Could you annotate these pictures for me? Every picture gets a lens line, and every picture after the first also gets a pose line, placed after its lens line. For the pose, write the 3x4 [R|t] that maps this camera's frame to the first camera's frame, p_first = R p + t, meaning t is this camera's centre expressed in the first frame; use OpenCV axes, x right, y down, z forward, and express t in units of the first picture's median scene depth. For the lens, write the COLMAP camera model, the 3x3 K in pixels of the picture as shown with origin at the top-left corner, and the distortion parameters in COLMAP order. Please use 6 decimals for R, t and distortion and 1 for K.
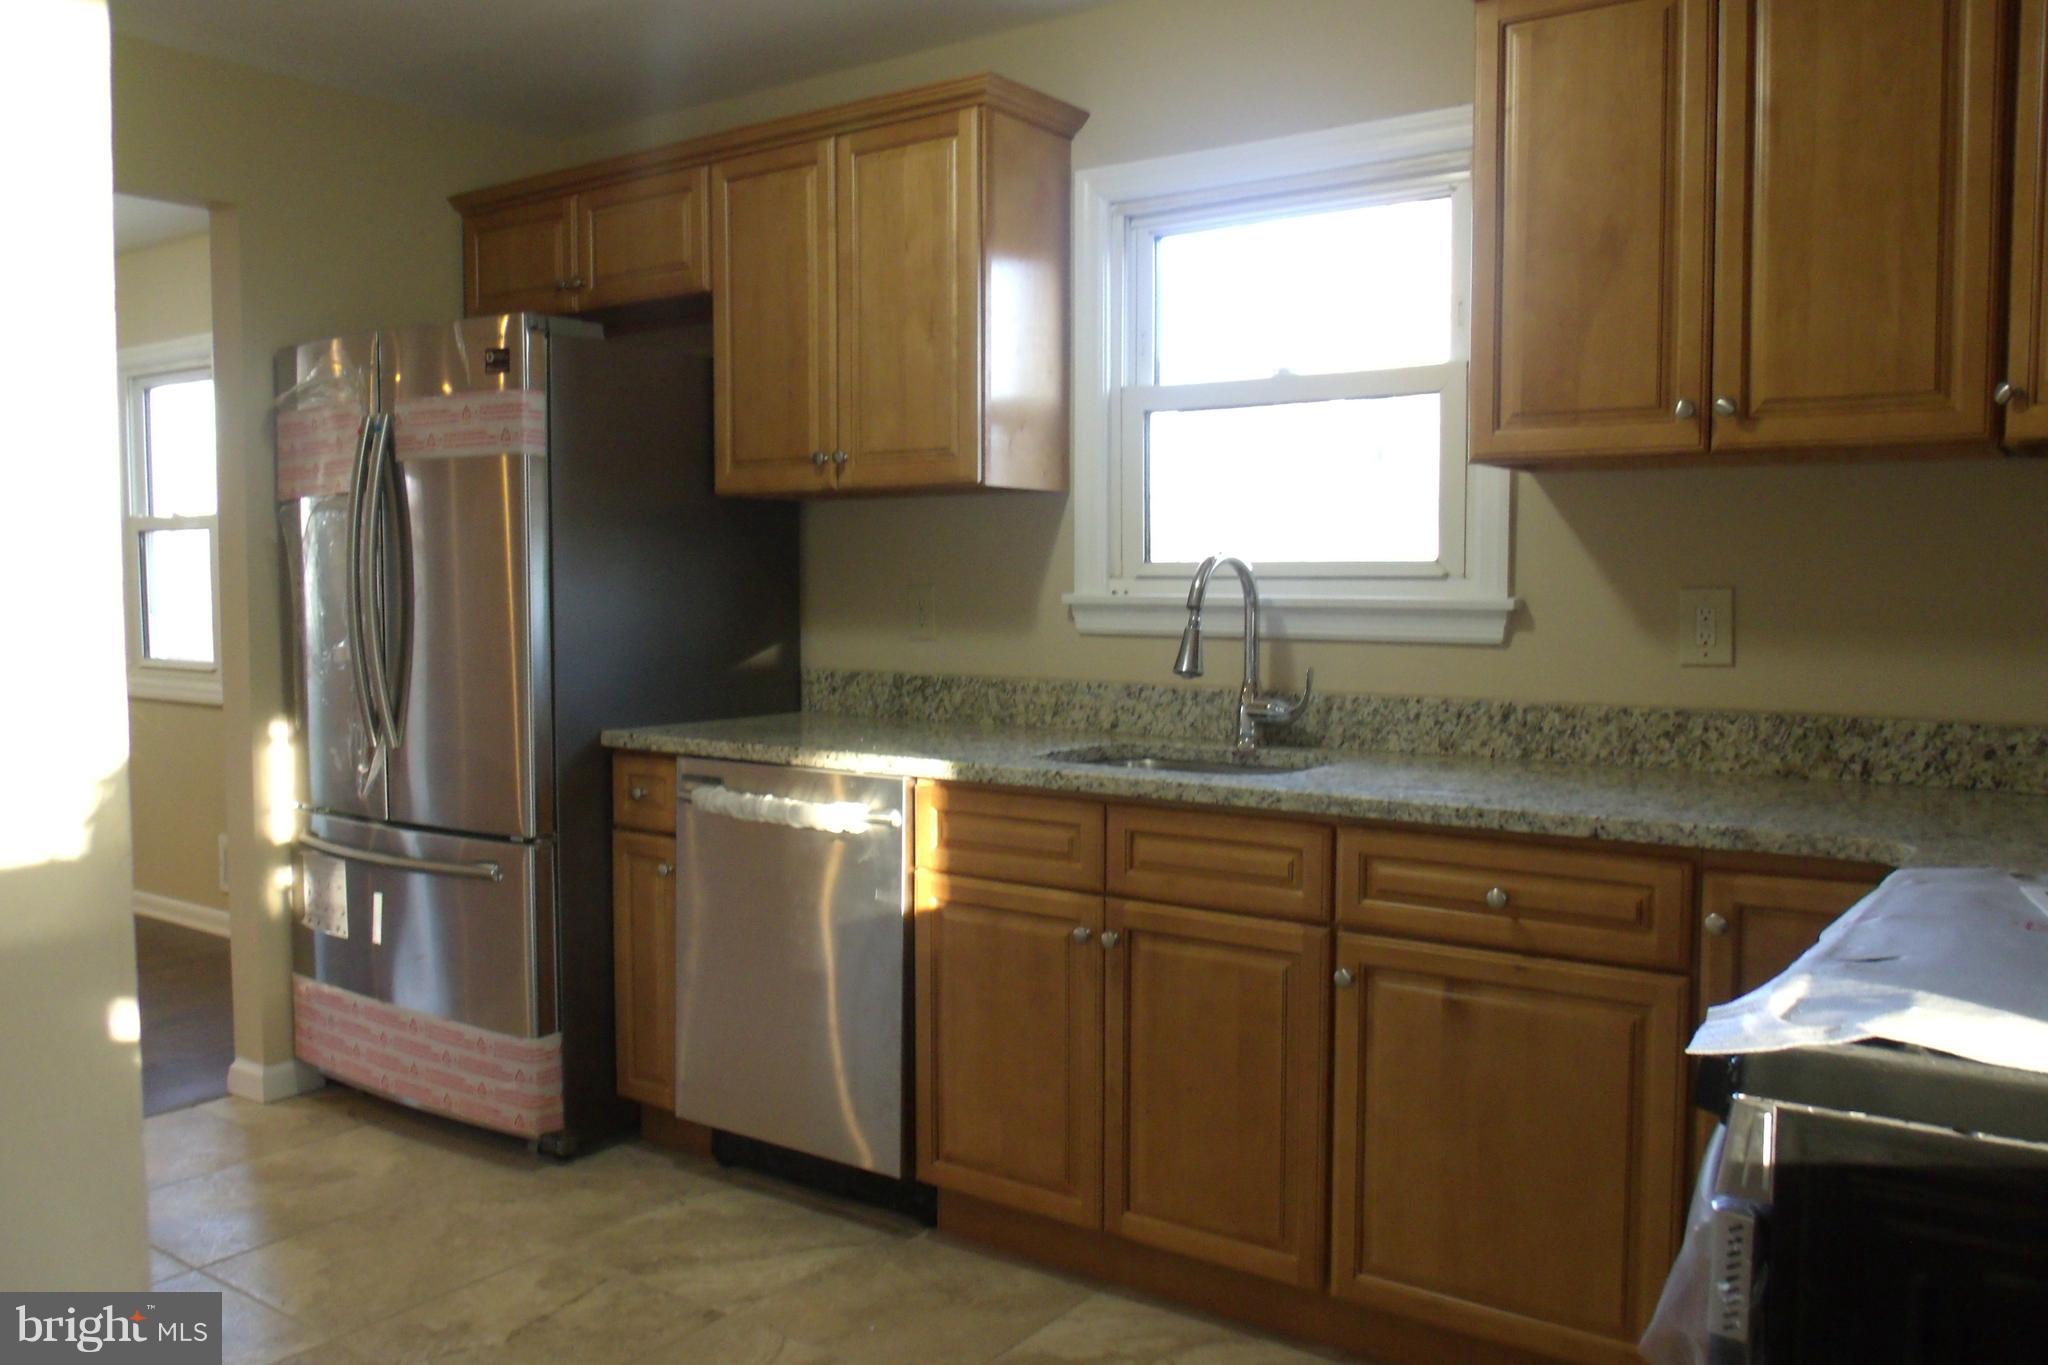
lens RADIAL K [[1625.7, 0, 1020.4], [0, 1625.7, 674.7], [0, 0, 1]] dist [-0.044827, 0.011803]
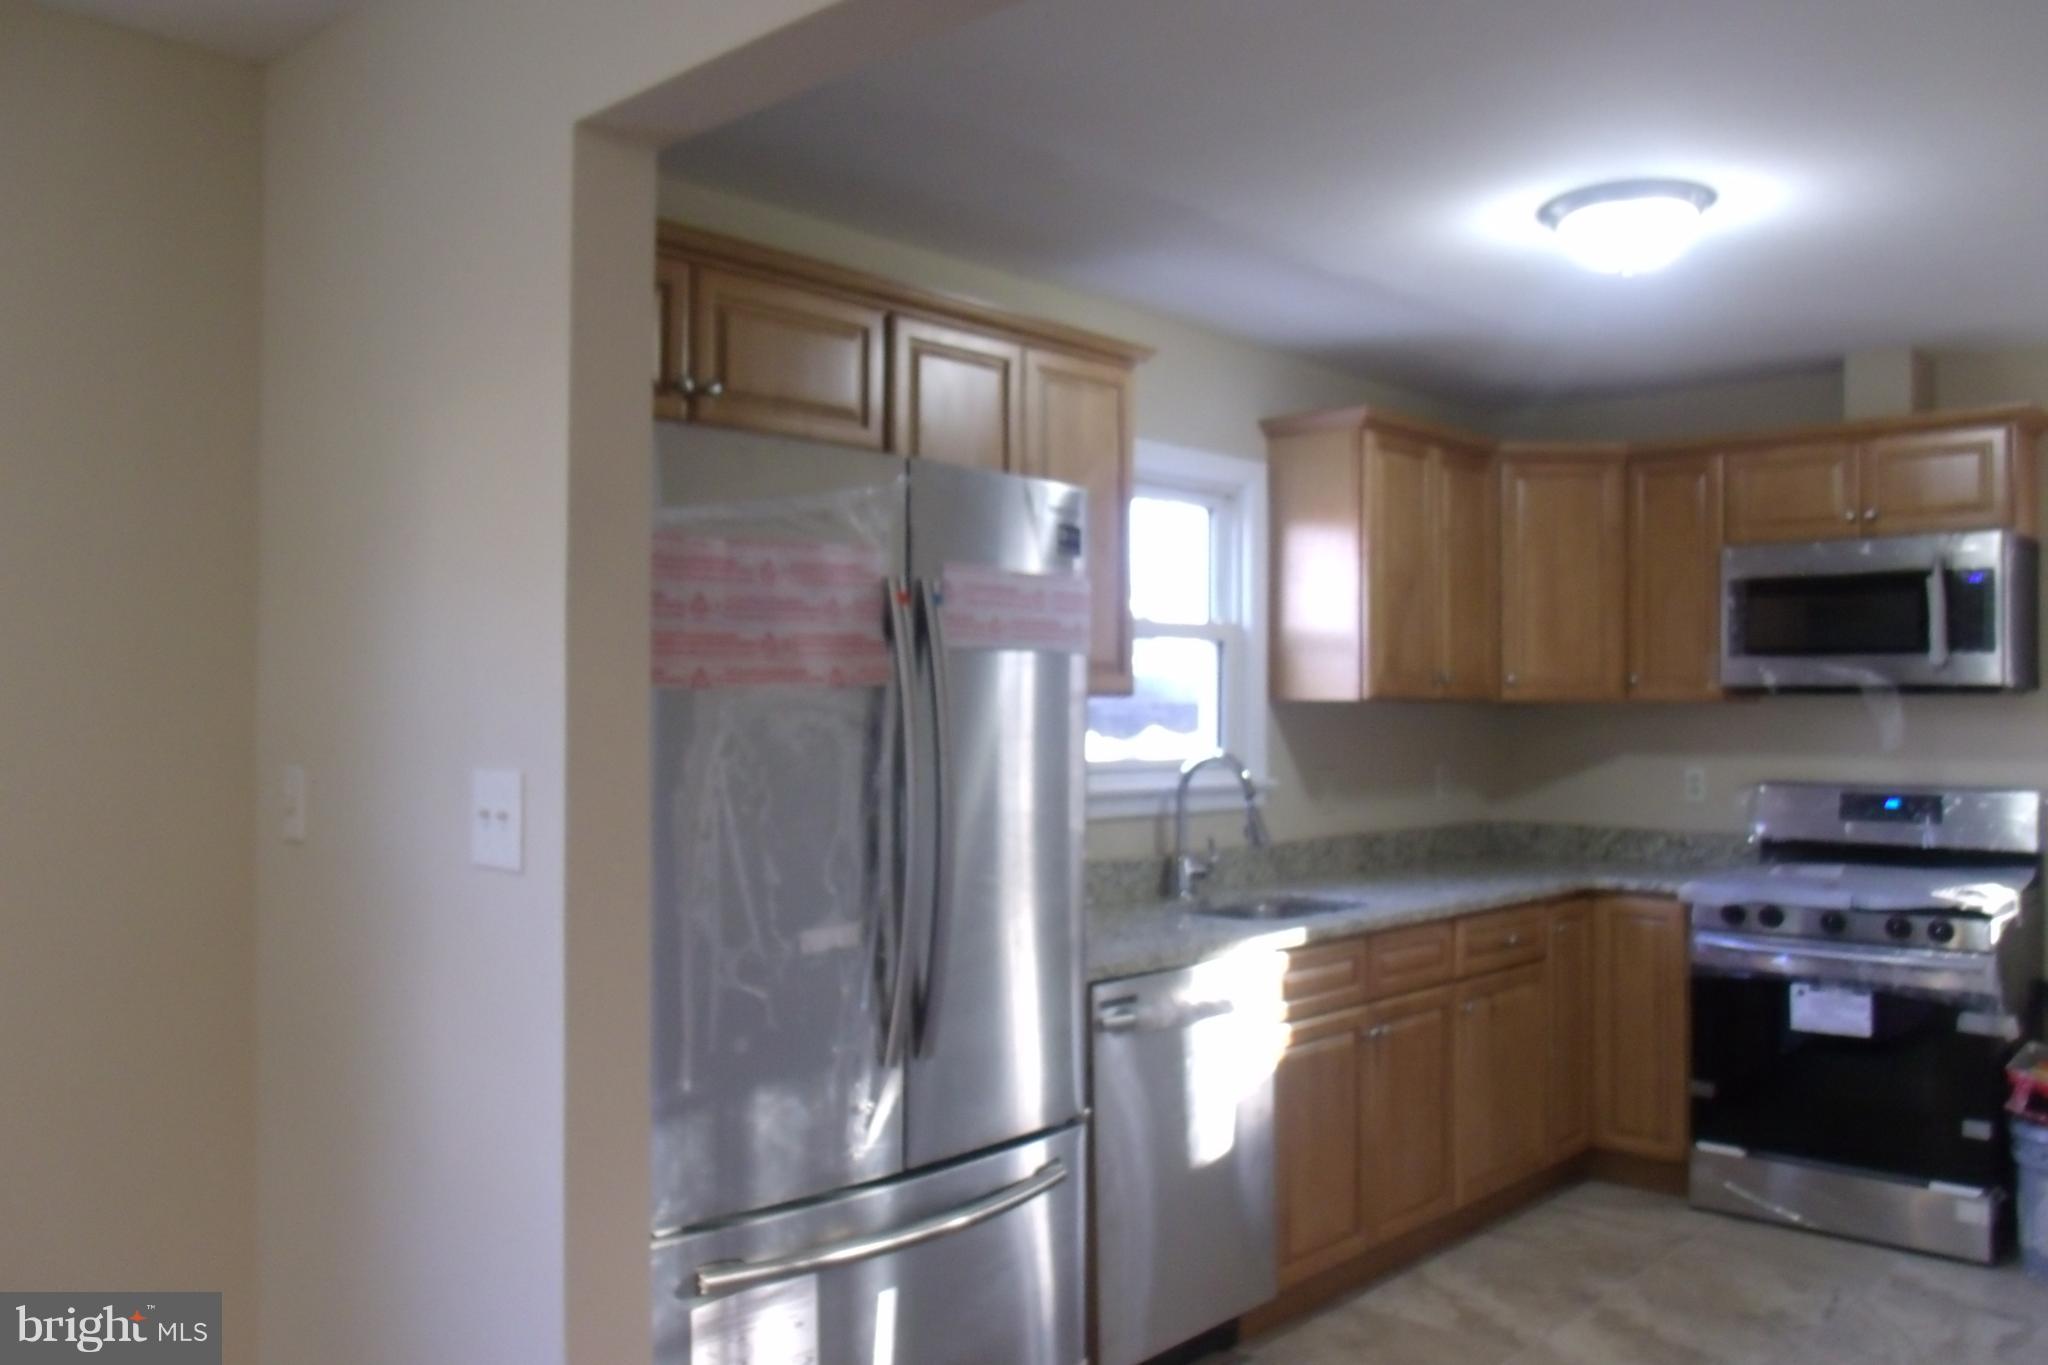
lens RADIAL K [[1625.7, 0, 1023.5], [0, 1625.7, 681.8], [0, 0, 1]] dist [-0.044827, 0.011803]
pose [[0.128228, 0.017684, 0.991587, -1.107291], [0.058876, 0.997942, -0.025411, -0.098371], [-0.989996, 0.061639, 0.126923, 0.887617]]
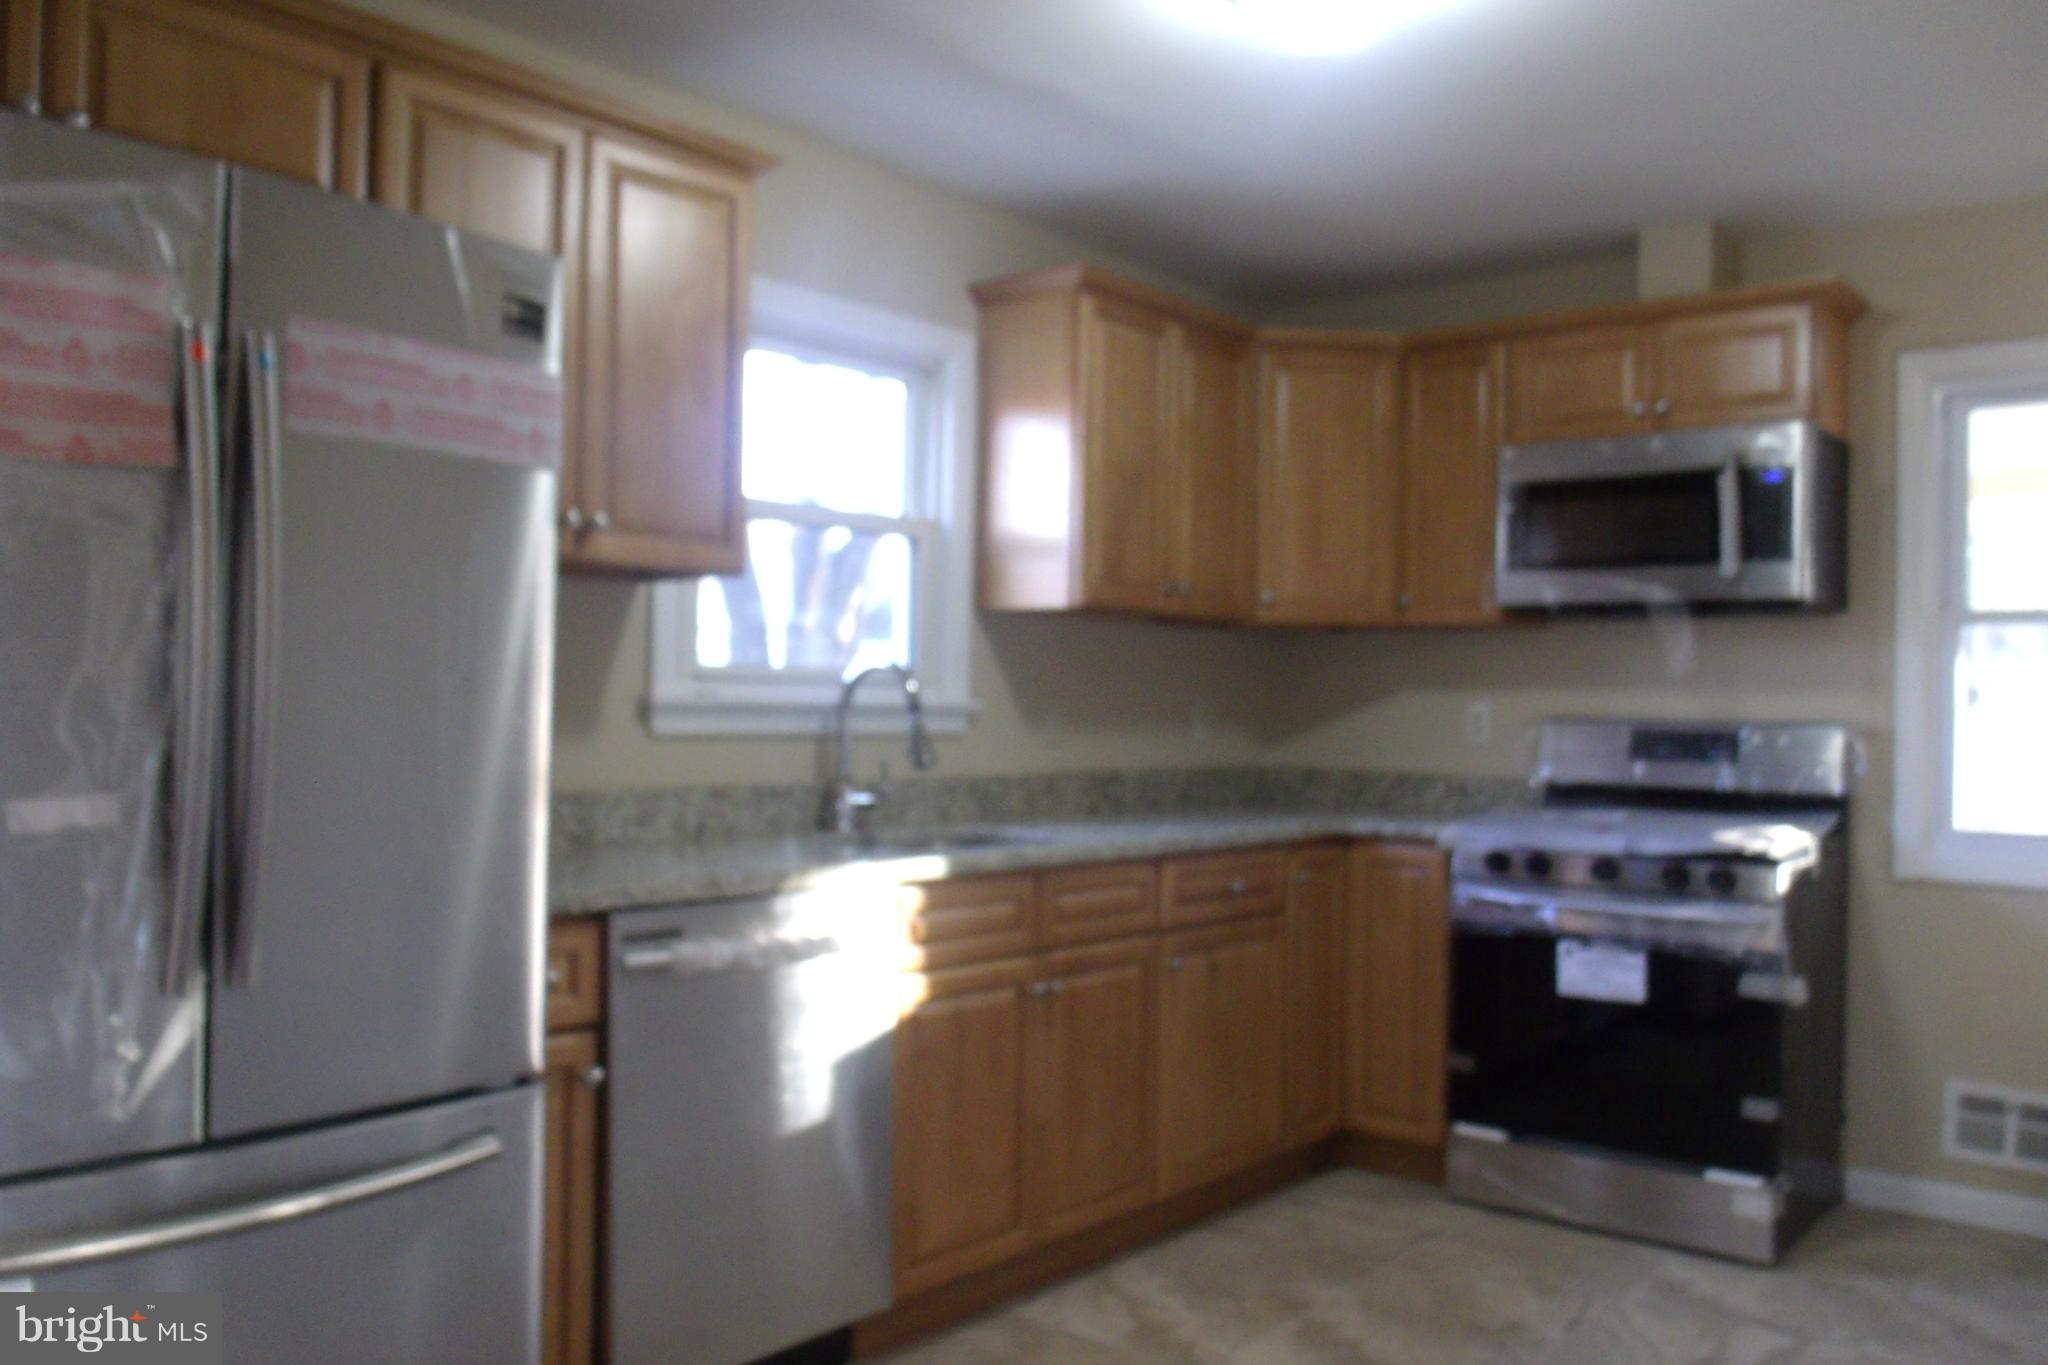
lens RADIAL K [[1625.7, 0, 1020.9], [0, 1625.7, 680.6], [0, 0, 1]] dist [-0.044827, 0.011803]
pose [[0.077254, 0.014692, 0.996903, -0.900255], [0.044780, 0.998831, -0.018191, -0.031756], [-0.996005, 0.046046, 0.076506, 0.737009]]
